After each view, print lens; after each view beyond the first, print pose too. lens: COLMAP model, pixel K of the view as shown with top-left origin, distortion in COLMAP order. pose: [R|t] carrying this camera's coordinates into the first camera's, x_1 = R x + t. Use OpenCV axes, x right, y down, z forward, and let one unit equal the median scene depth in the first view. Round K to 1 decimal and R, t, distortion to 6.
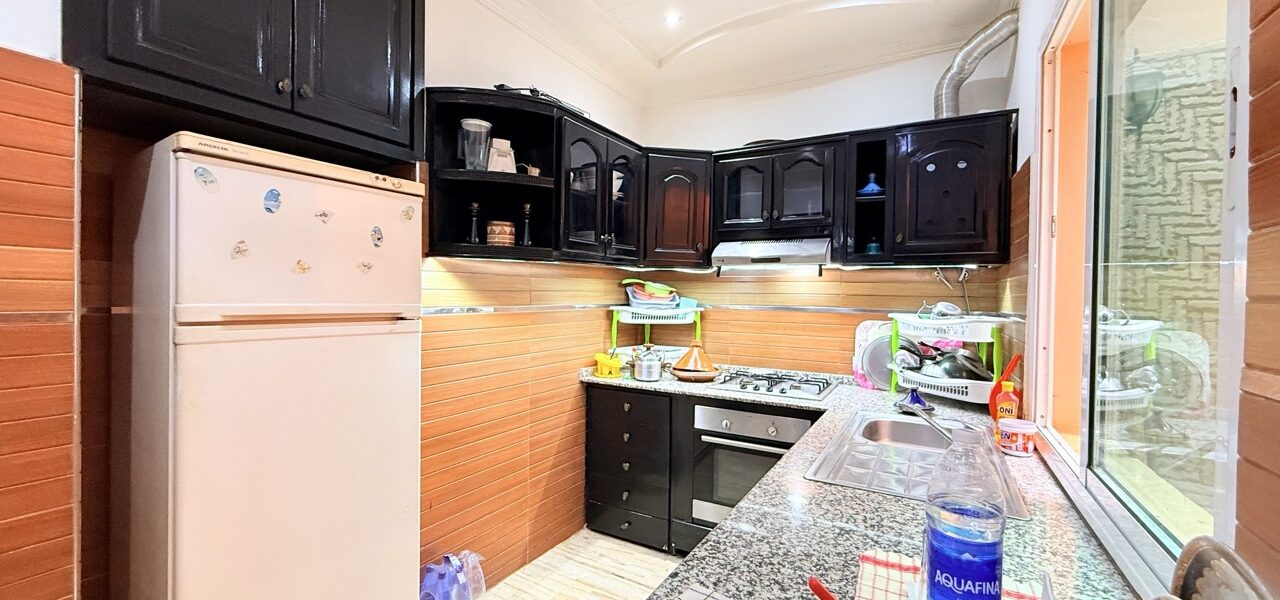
lens RADIAL K [[511.7, 0, 635.4], [0, 511.7, 302.2], [0, 0, 1]] dist [0.001891, -0.000600]
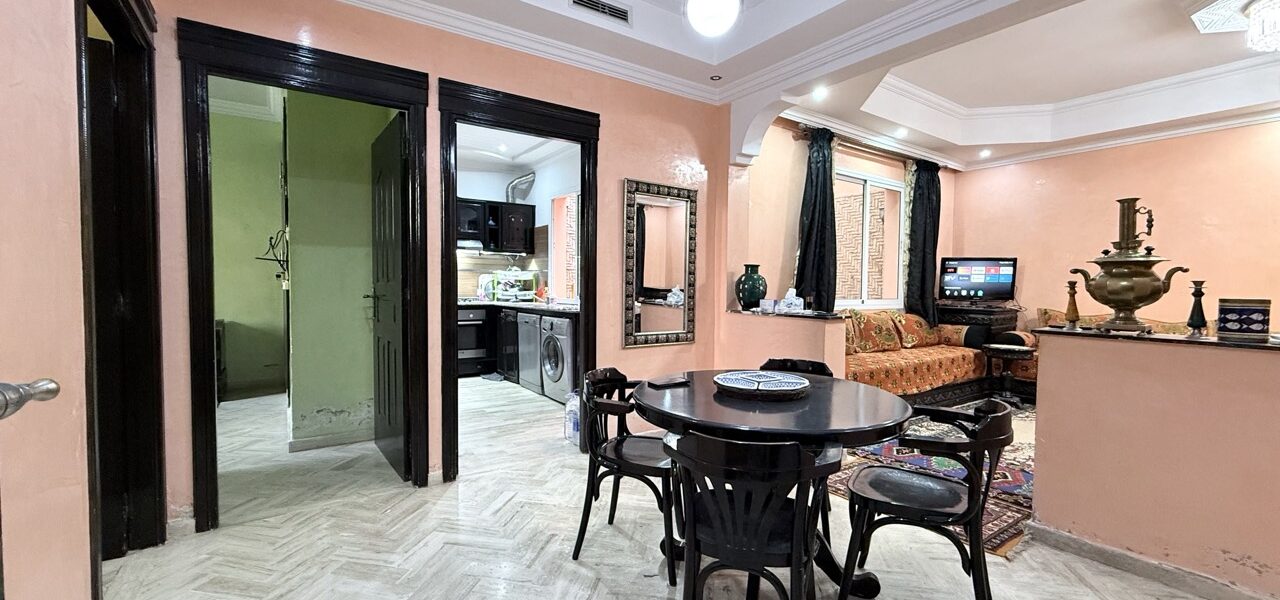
lens RADIAL K [[511.7, 0, 638.7], [0, 511.7, 303.2], [0, 0, 1]] dist [0.001891, -0.000600]
pose [[0.422541, -0.044986, 0.905227, -1.551818], [0.009209, 0.998929, 0.045344, 0.074819], [-0.906297, -0.010824, 0.422503, -0.763113]]
